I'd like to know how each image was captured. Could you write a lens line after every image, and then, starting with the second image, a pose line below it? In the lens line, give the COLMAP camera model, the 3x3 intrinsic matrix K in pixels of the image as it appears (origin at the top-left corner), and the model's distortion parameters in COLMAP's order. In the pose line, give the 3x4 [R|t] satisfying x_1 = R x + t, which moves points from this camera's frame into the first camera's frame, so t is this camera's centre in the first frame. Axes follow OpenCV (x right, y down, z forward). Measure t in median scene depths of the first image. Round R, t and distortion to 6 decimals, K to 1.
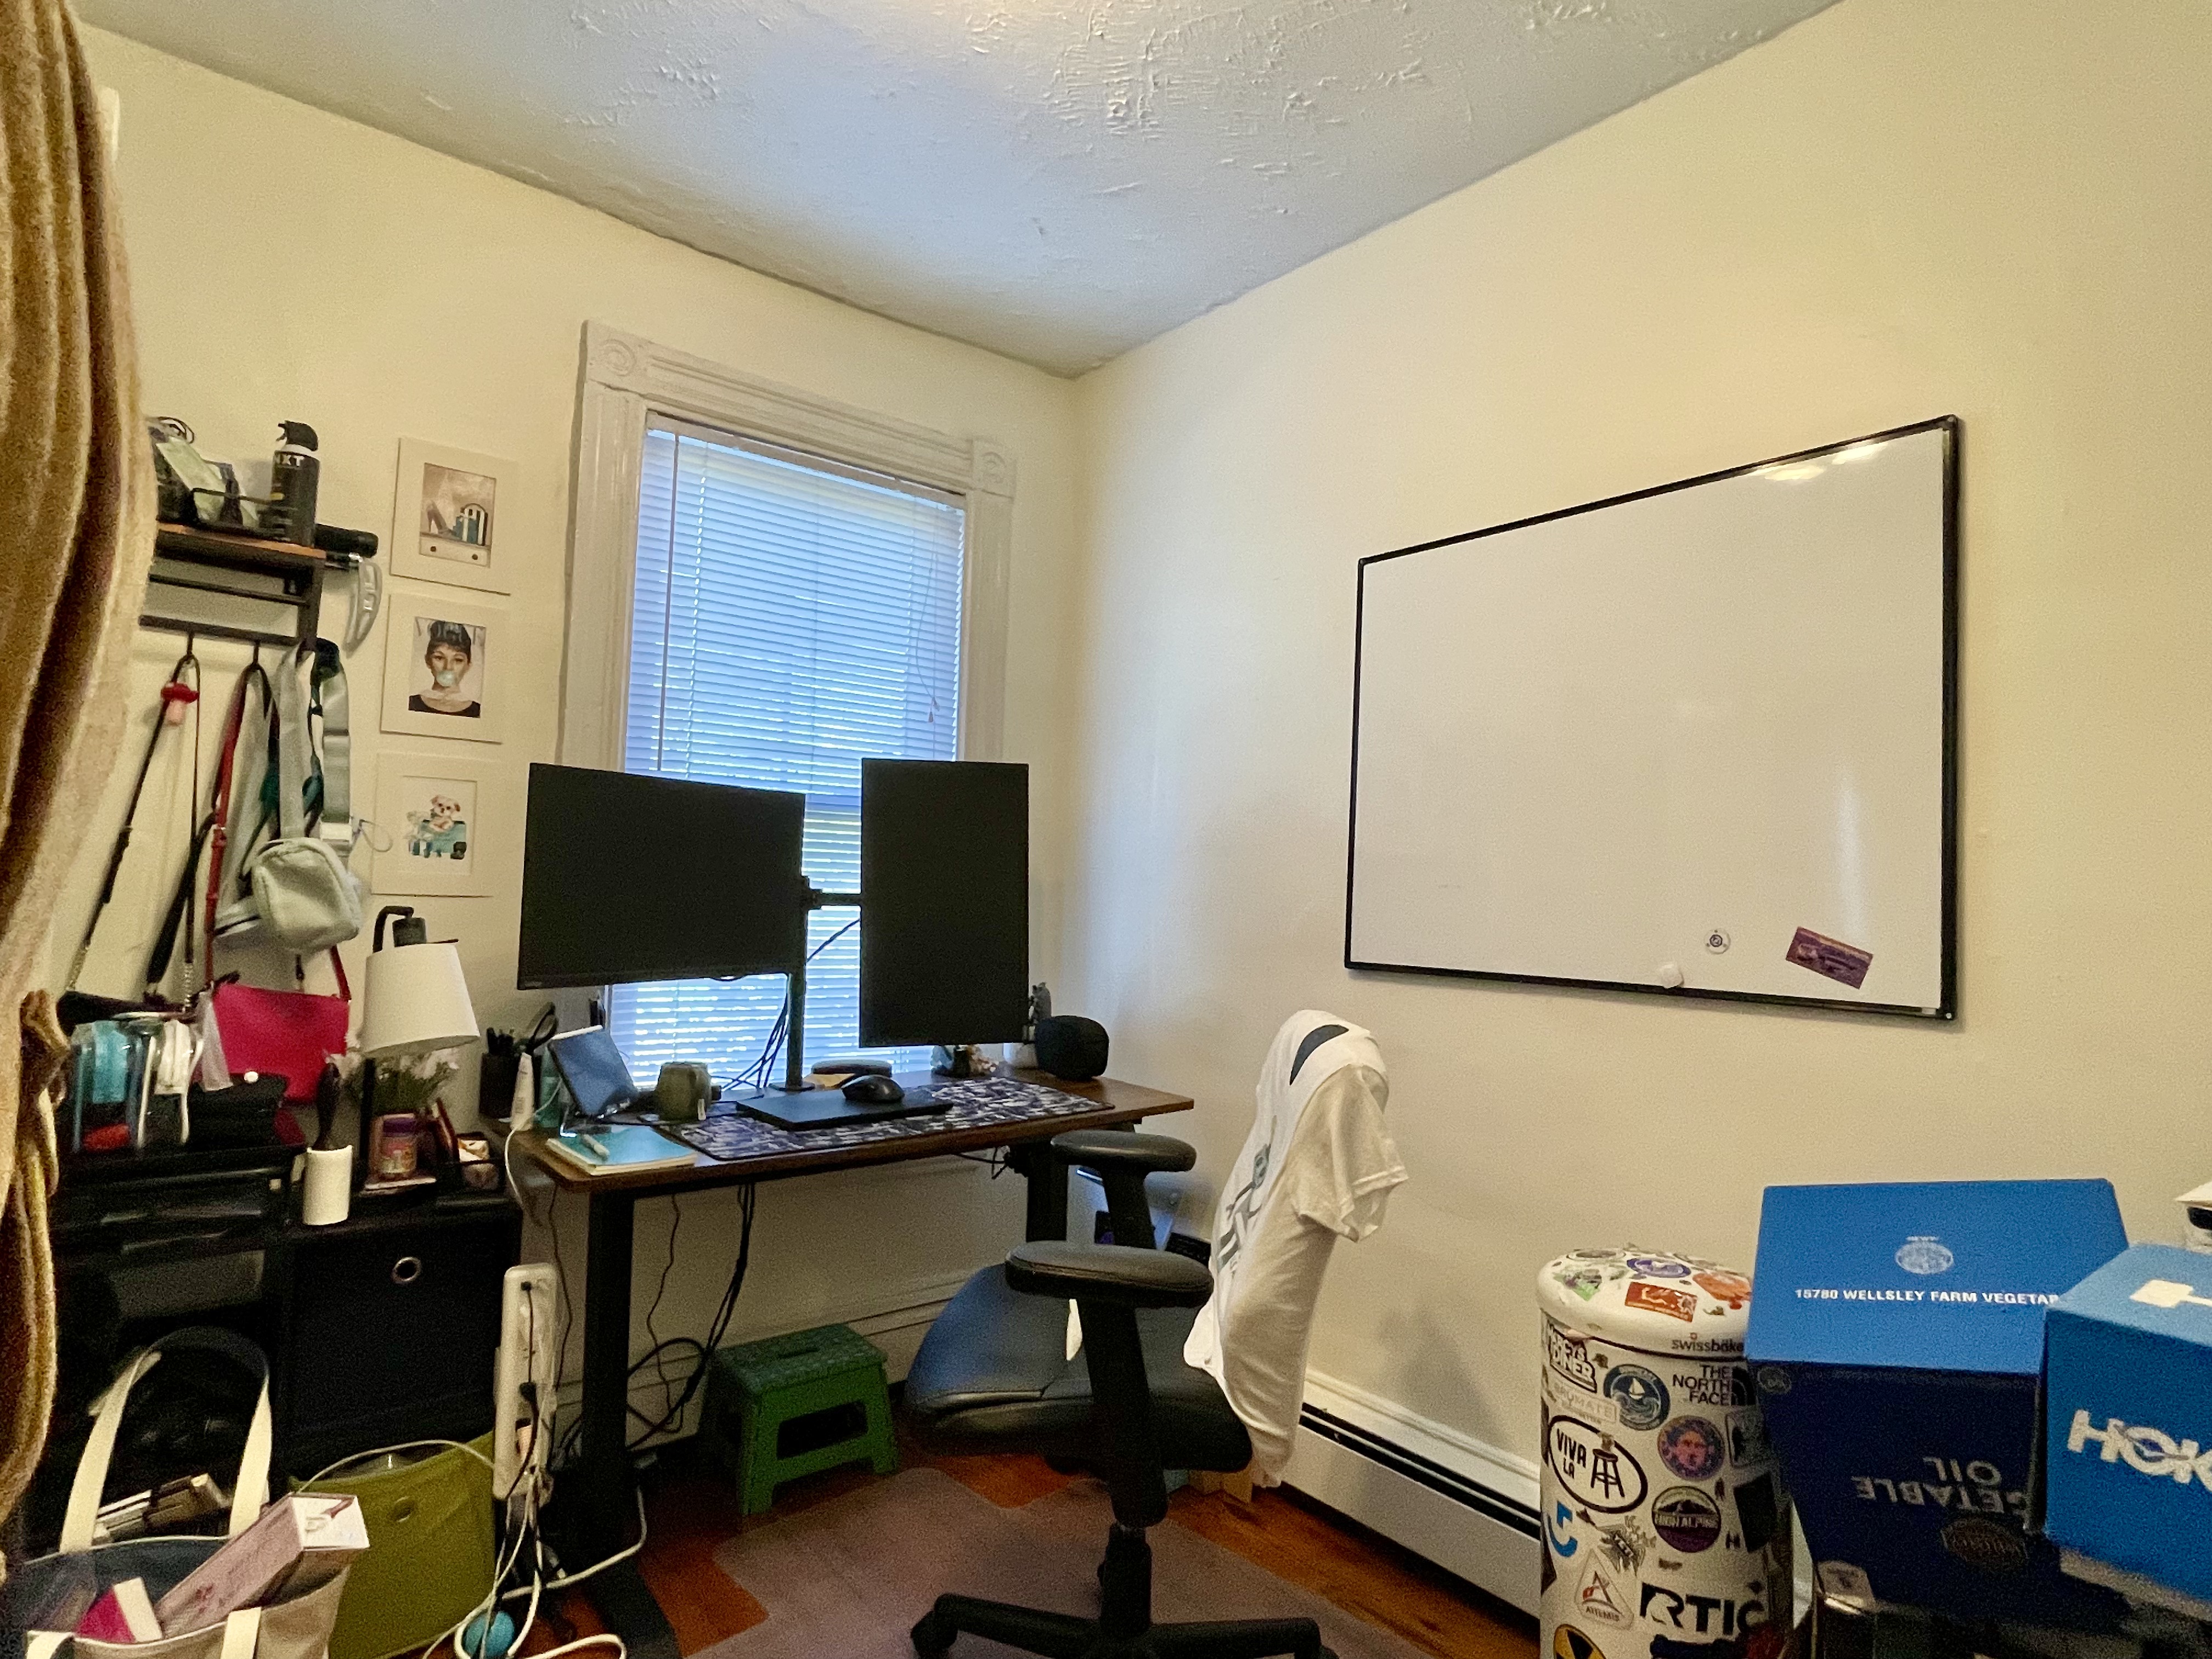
lens RADIAL K [[1212.7, 0, 1145.0], [0, 1212.7, 842.9], [0, 0, 1]] dist [-0.012794, 0.009830]
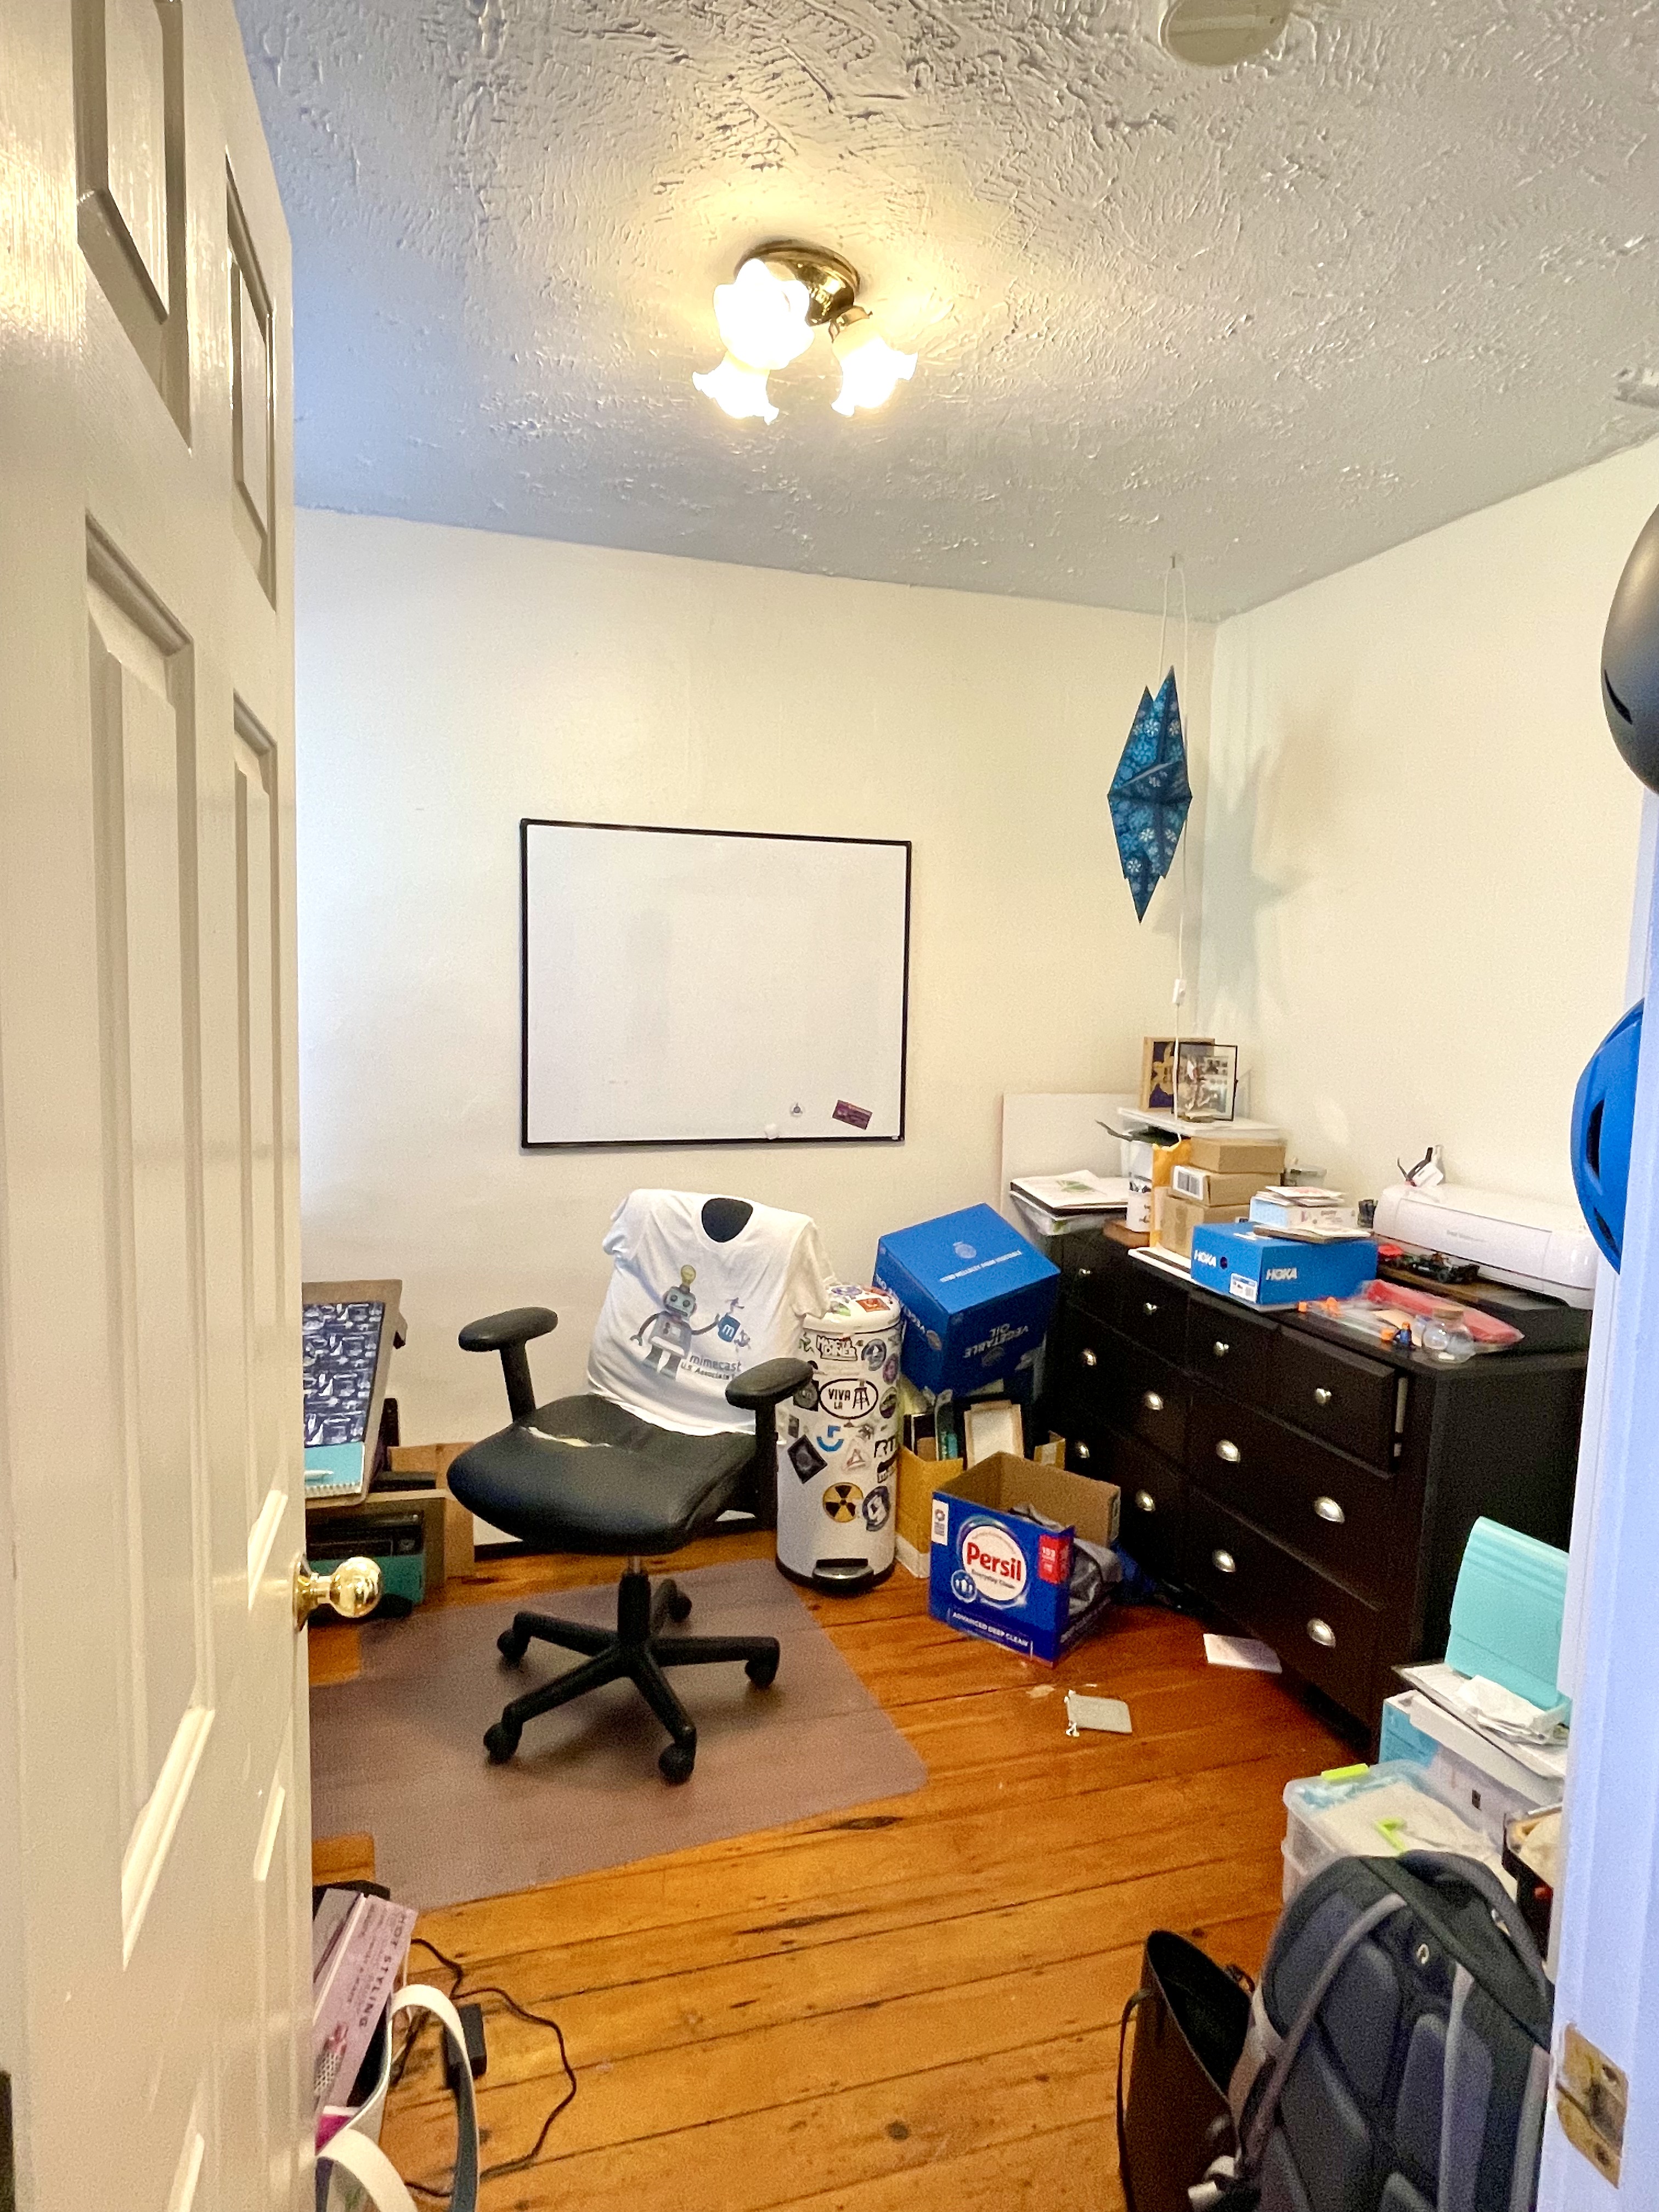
lens RADIAL K [[1192.7, 0, 829.5], [0, 1192.7, 1106.0], [0, 0, 1]] dist [0.062026, 0.000366]
pose [[0.402672, -0.122054, 0.907170, -1.069786], [-0.045477, 0.987178, 0.153005, -0.190356], [-0.914214, -0.102866, 0.391958, 0.270202]]
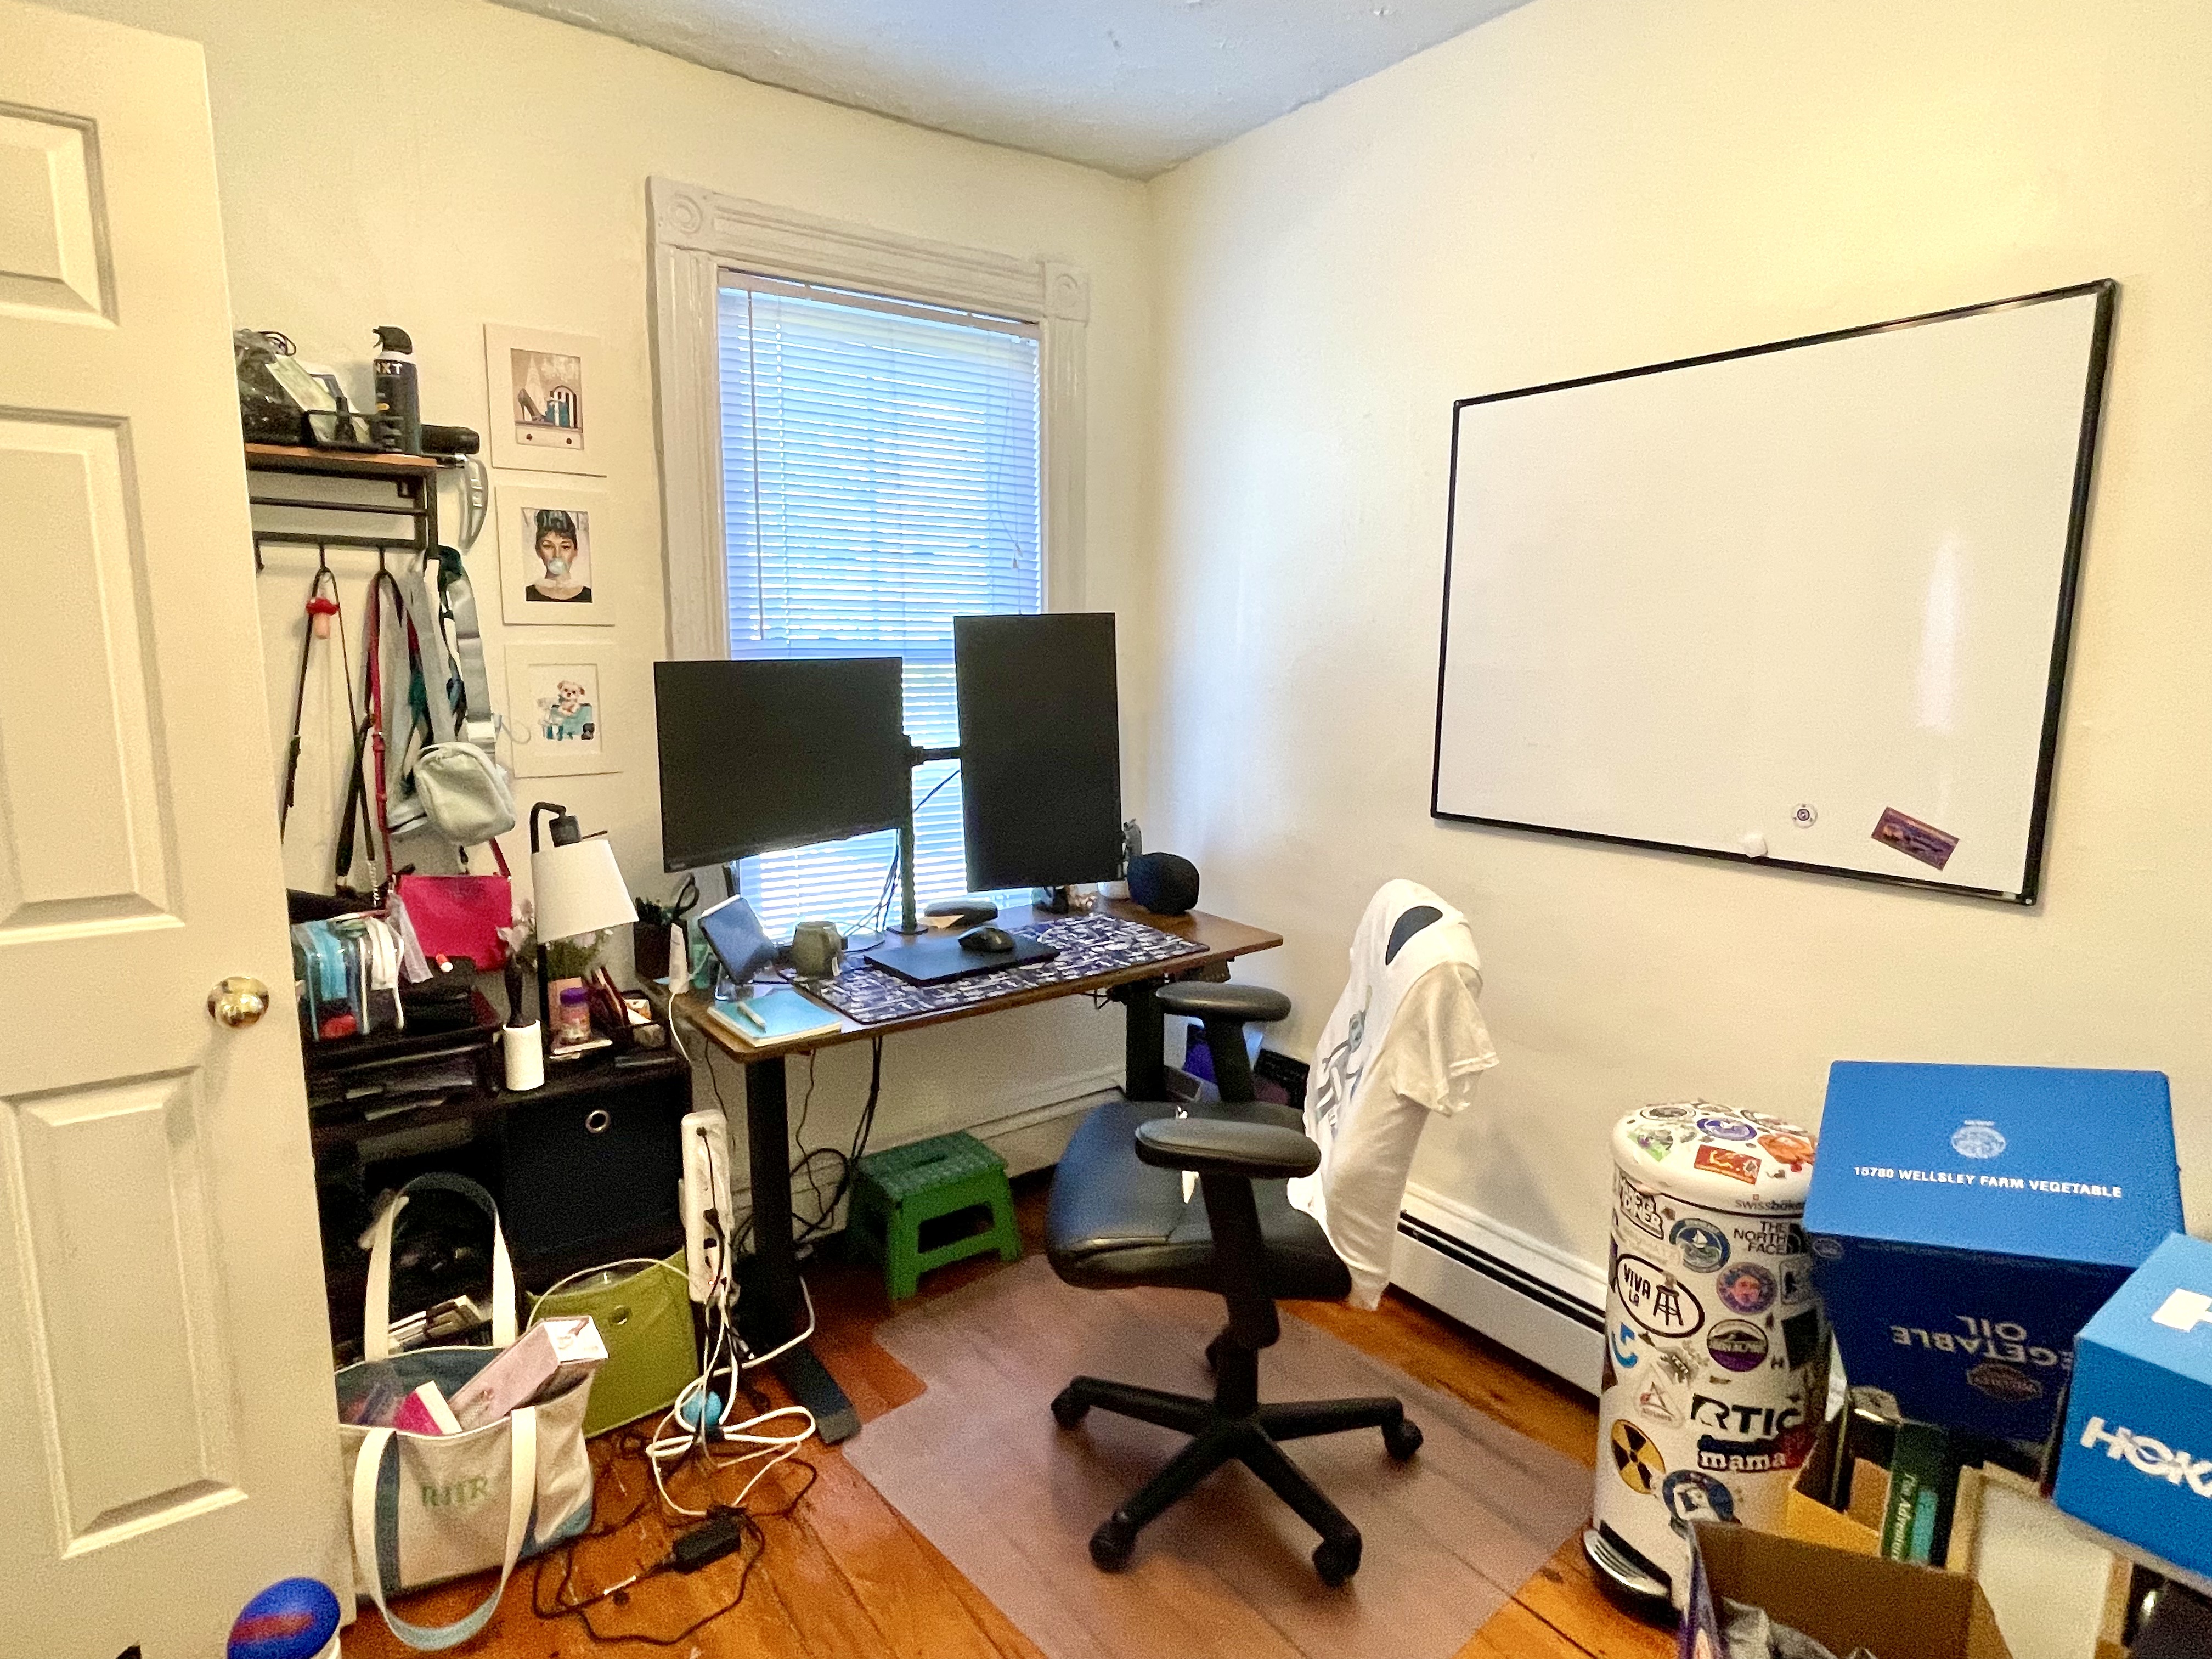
lens RADIAL K [[1212.7, 0, 1145.0], [0, 1212.7, 842.9], [0, 0, 1]] dist [-0.012794, 0.009830]
pose [[0.998499, -0.016866, -0.052108, -0.033009], [0.026983, 0.979417, 0.200037, -0.114822], [0.047662, -0.201142, 0.978402, -0.036266]]
